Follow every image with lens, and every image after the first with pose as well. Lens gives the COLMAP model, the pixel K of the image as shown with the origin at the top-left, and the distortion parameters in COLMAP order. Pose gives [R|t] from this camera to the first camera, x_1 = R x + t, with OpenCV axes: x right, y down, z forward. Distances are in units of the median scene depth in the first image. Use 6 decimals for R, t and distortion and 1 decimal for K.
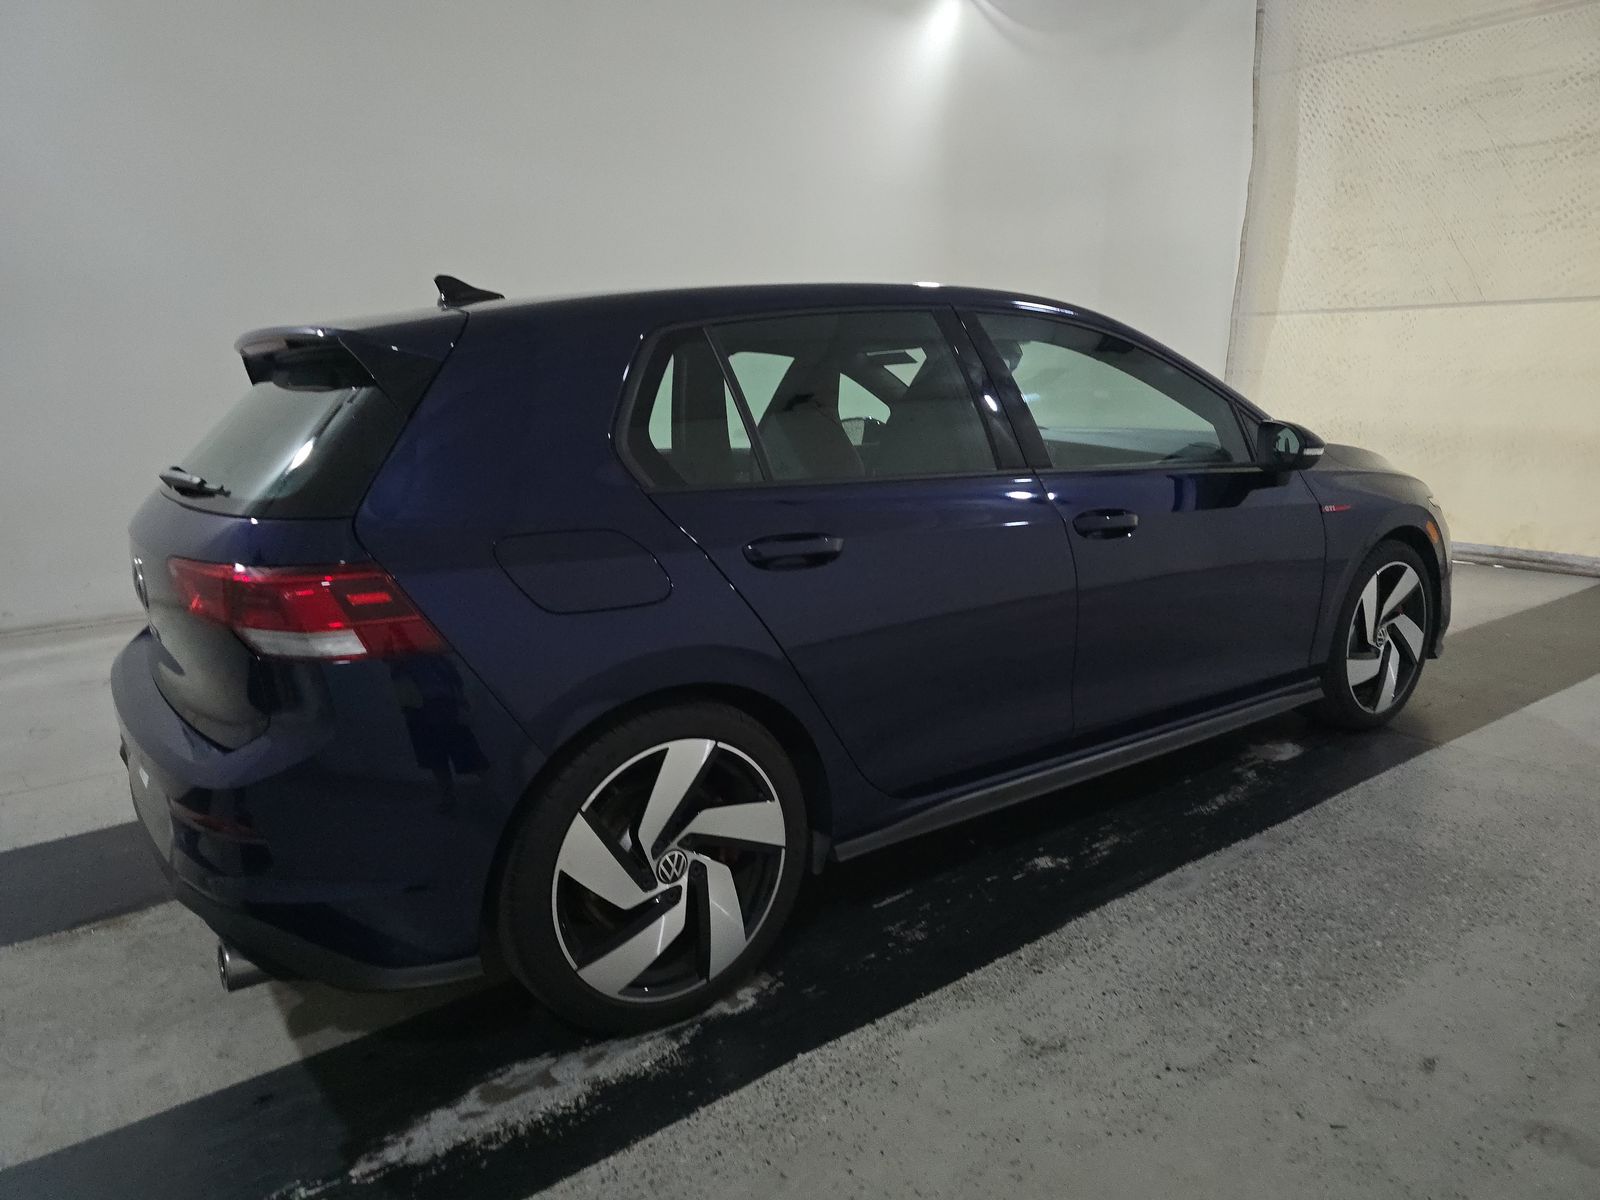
lens RADIAL K [[1073.2, 0, 800.0], [0, 1073.2, 600.0], [0, 0, 1]] dist [0.046289, -0.042029]
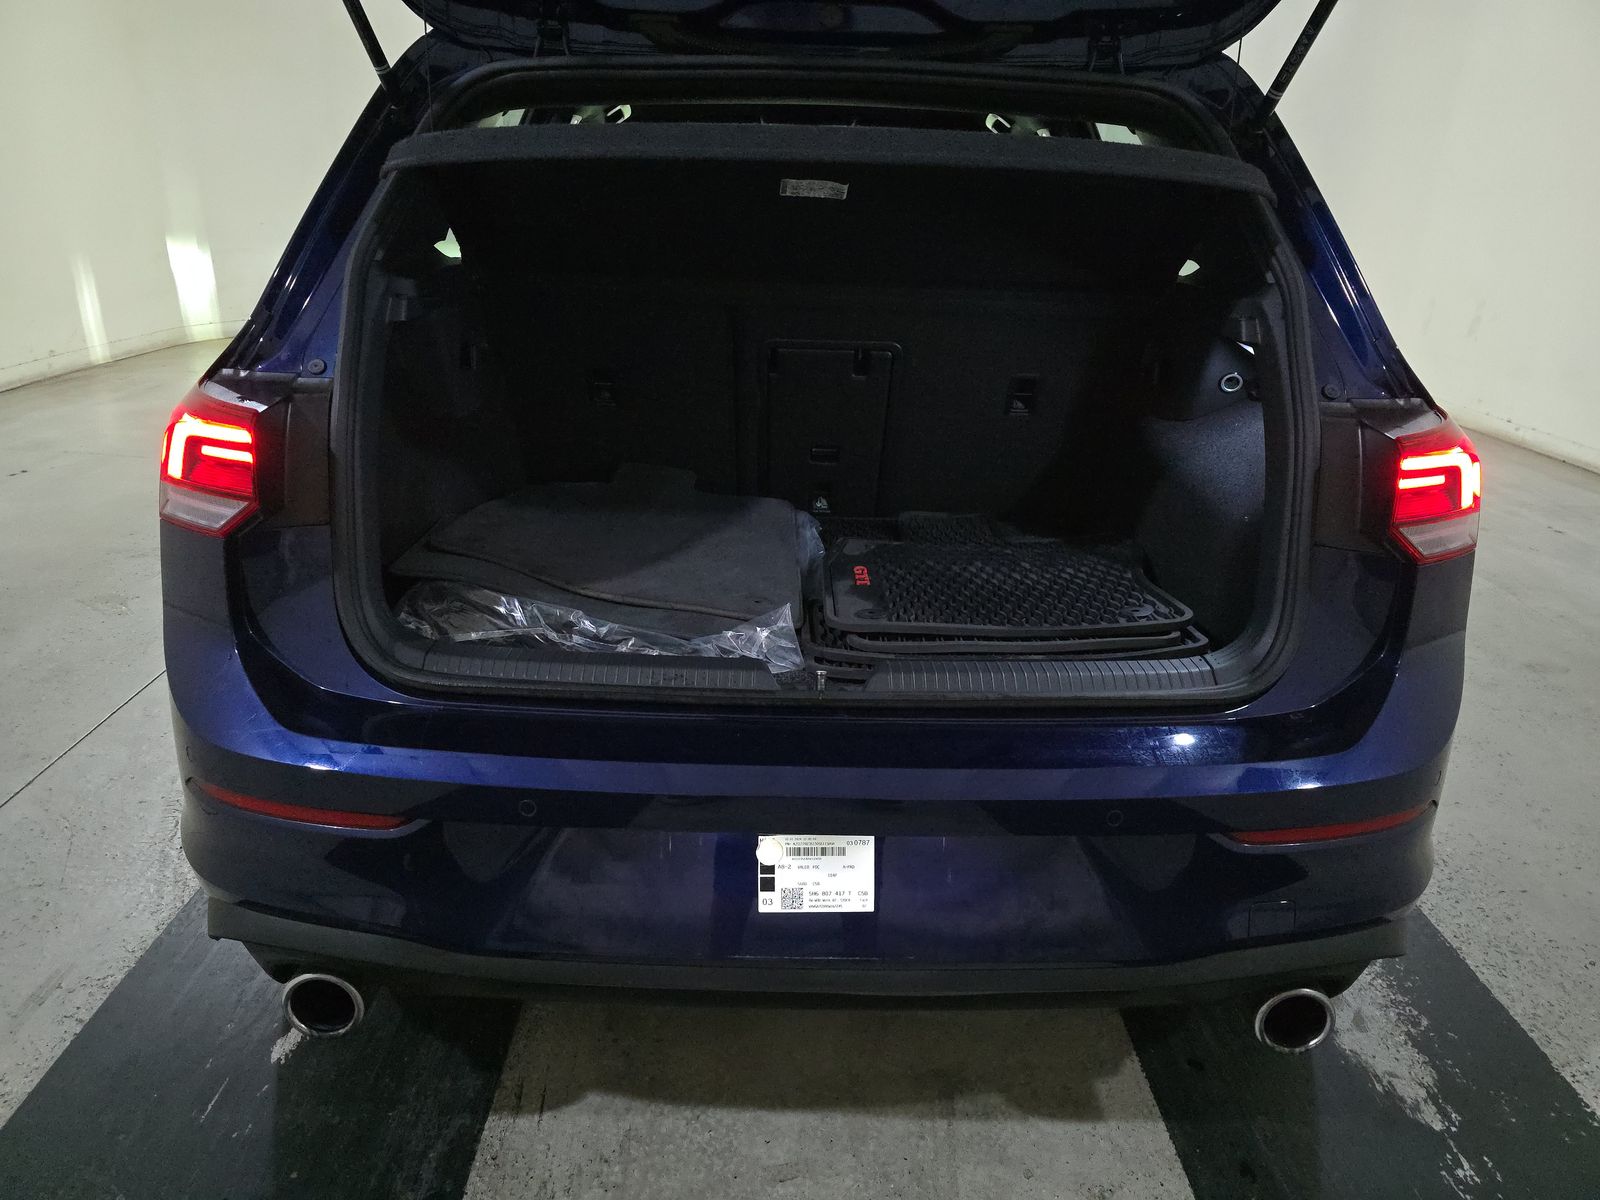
lens RADIAL K [[1073.2, 0, 800.0], [0, 1073.2, 600.0], [0, 0, 1]] dist [0.046289, -0.042029]
pose [[0.581639, -0.249118, 0.774362, -0.868583], [0.119134, 0.967774, 0.221857, -0.088252], [-0.804676, -0.036788, 0.592574, 0.624132]]
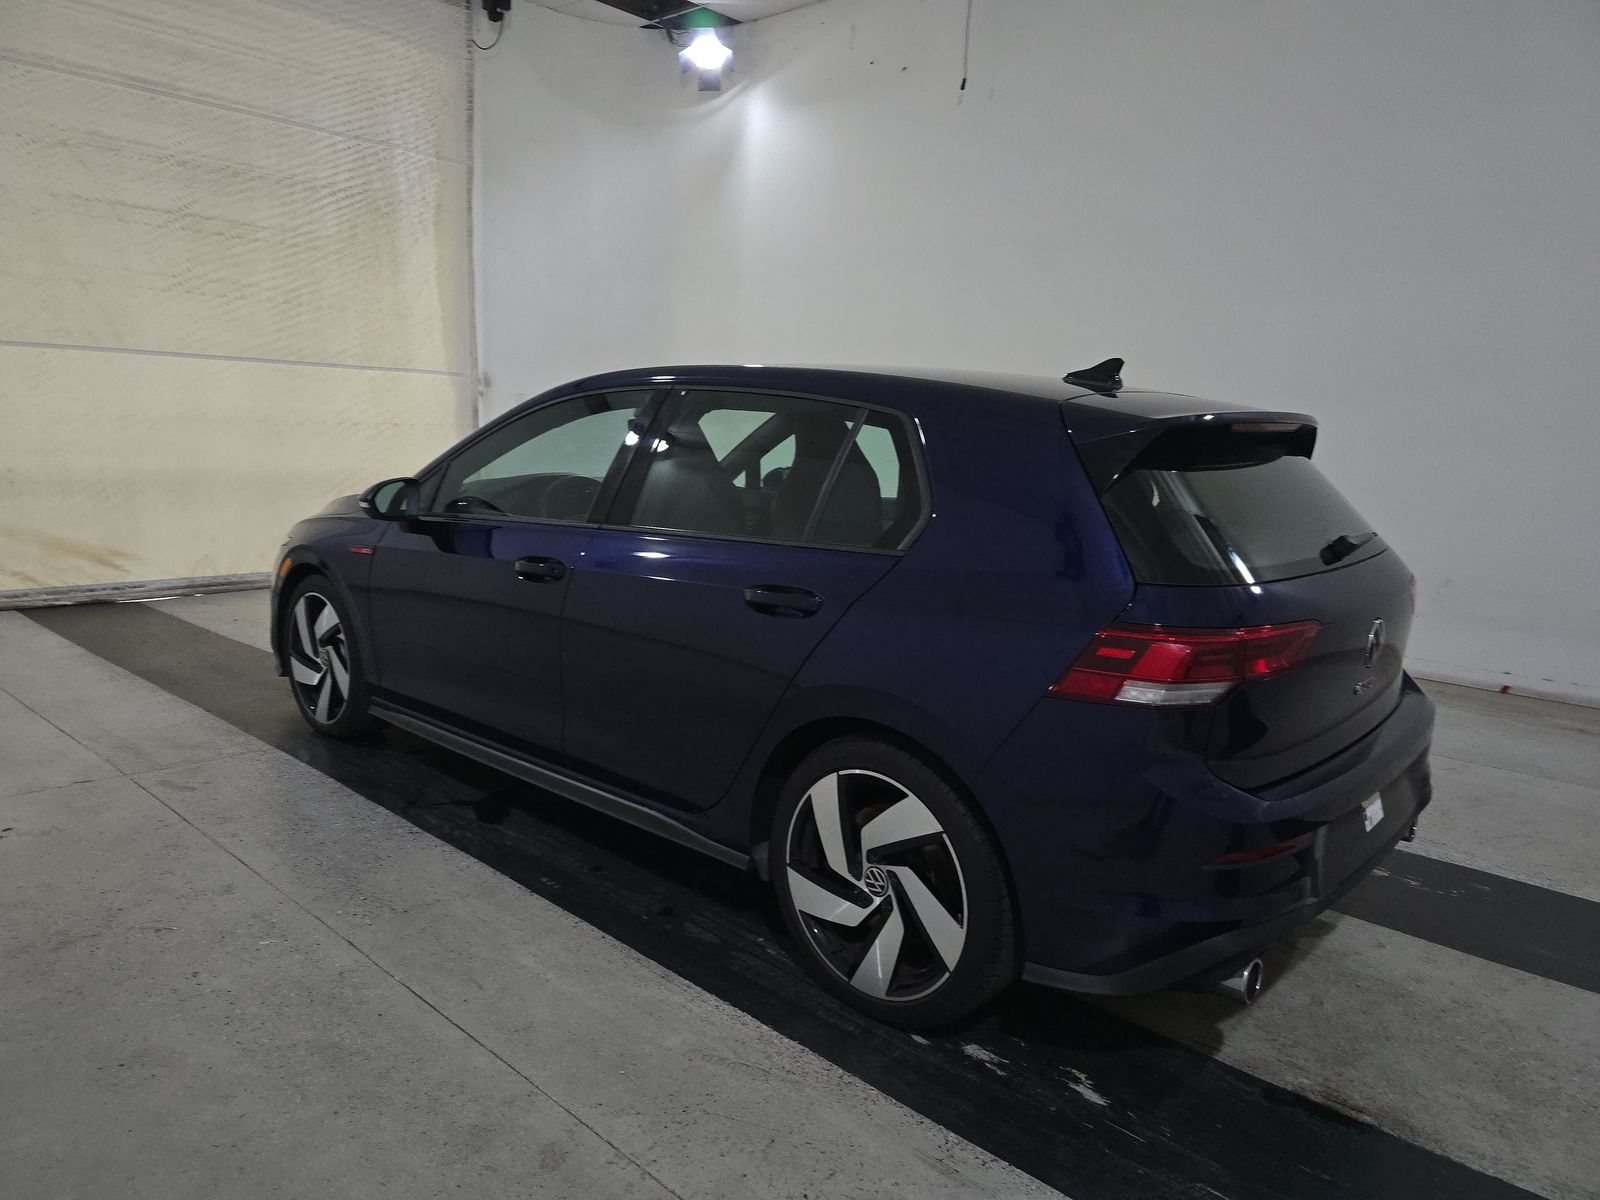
lens RADIAL K [[1073.2, 0, 800.0], [0, 1073.2, 600.0], [0, 0, 1]] dist [0.046289, -0.042029]
pose [[-0.197080, -0.152296, 0.968486, -1.347018], [0.171619, 0.967248, 0.187024, -0.318453], [-0.965249, 0.203069, -0.164489, 1.505061]]
